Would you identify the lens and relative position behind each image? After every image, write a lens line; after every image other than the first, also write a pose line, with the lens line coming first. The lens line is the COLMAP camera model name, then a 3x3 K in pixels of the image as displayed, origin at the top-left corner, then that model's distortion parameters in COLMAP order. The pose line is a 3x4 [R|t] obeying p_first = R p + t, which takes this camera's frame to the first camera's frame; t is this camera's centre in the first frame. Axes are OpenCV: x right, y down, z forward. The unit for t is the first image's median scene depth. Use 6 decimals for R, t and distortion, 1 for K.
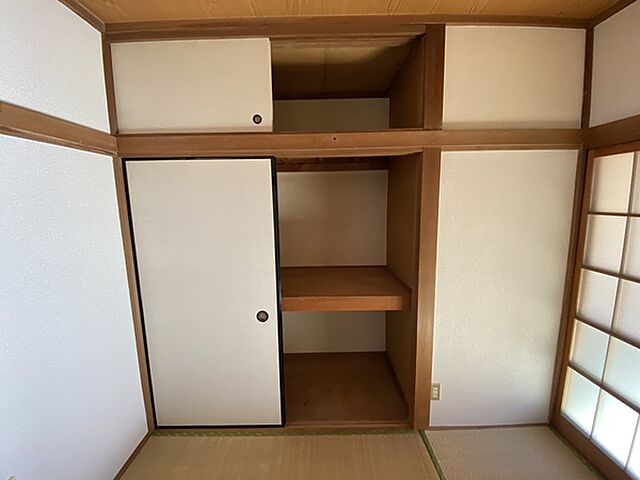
lens RADIAL K [[258.0, 0, 319.2], [0, 258.0, 234.0], [0, 0, 1]] dist [0.016937, -0.018012]
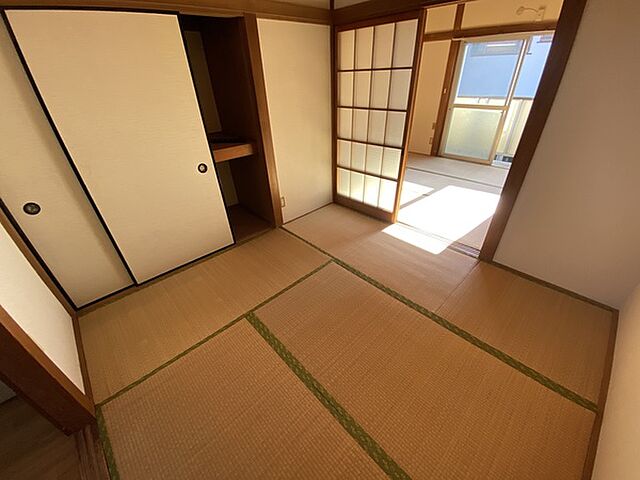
lens RADIAL K [[258.0, 0, 319.2], [0, 258.0, 234.0], [0, 0, 1]] dist [0.016937, -0.018012]
pose [[0.719479, -0.371362, 0.586890, -0.436259], [0.121439, 0.899287, 0.420161, 0.141777], [-0.683815, -0.231026, 0.692116, -0.347060]]
